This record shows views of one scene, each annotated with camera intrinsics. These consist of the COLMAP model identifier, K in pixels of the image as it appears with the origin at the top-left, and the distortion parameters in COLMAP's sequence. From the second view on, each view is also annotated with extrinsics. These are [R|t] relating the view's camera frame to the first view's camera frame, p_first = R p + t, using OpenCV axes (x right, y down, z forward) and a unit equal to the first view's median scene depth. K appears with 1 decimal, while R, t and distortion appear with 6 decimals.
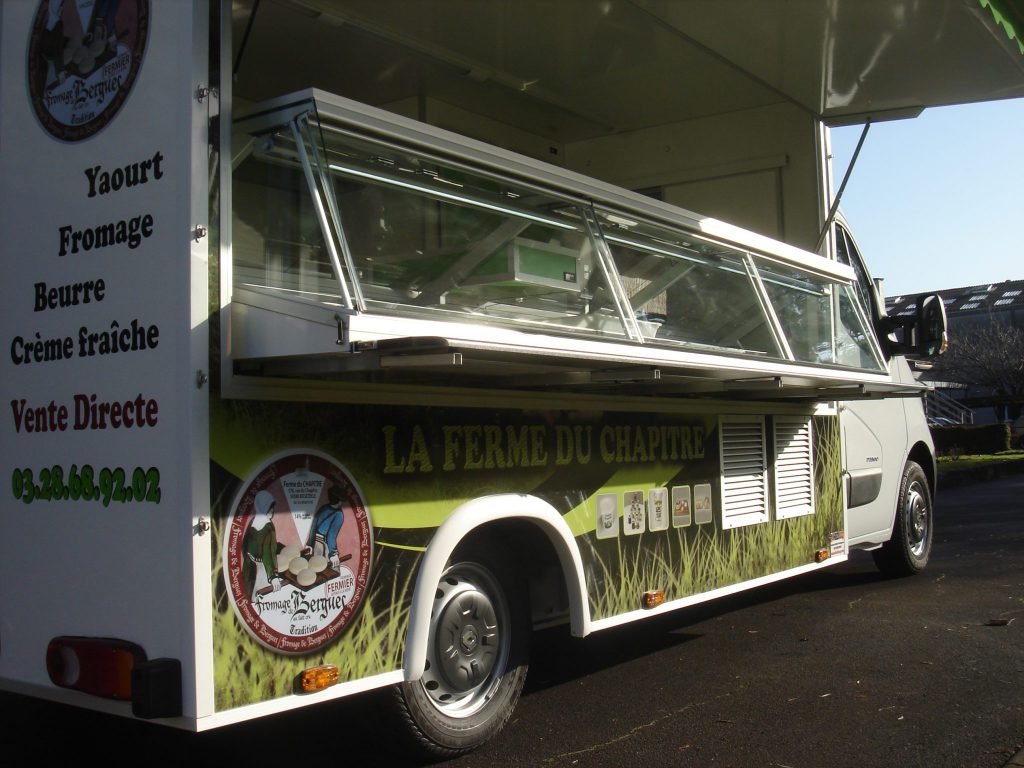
lens RADIAL K [[1168.1, 0, 512.0], [0, 1168.1, 384.0], [0, 0, 1]] dist [-0.184390, 0.150349]
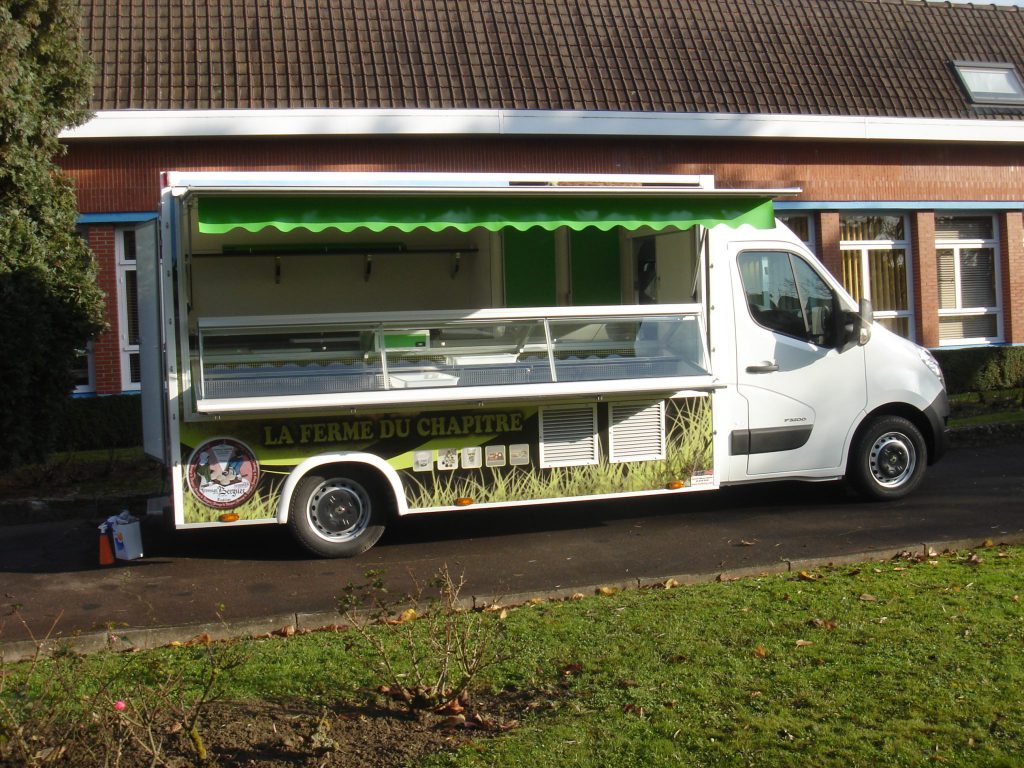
lens RADIAL K [[1168.1, 0, 512.0], [0, 1168.1, 384.0], [0, 0, 1]] dist [-0.184390, 0.150349]
pose [[0.796102, 0.043340, -0.603609, 1.930612], [0.039713, 0.991541, 0.123571, -0.365515], [0.603858, -0.122346, 0.787646, -0.727941]]
